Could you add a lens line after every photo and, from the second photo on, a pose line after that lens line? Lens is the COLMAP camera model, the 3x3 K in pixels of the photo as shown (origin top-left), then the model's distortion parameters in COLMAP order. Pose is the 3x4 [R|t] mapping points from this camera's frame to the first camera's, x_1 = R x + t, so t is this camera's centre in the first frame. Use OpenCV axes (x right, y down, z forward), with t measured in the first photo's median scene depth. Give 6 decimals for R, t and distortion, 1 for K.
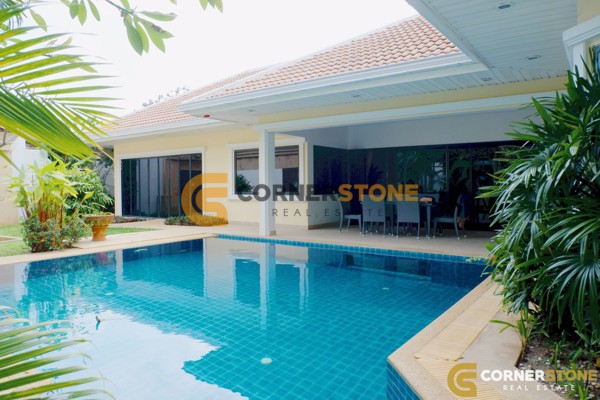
lens RADIAL K [[418.6, 0, 300.0], [0, 418.6, 200.0], [0, 0, 1]] dist [-0.001314, 0.001394]
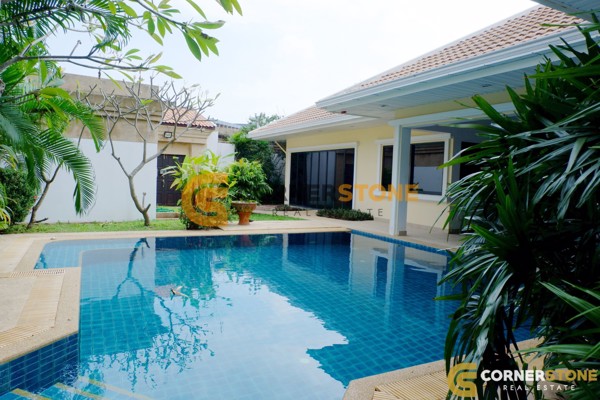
lens RADIAL K [[415.0, 0, 300.0], [0, 415.0, 200.0], [0, 0, 1]] dist [-0.001539, -0.000755]
pose [[0.897244, 0.069901, -0.435966, 0.118836], [-0.062805, 0.997554, 0.030687, -0.011381], [0.437045, -0.000153, 0.899440, 0.045259]]
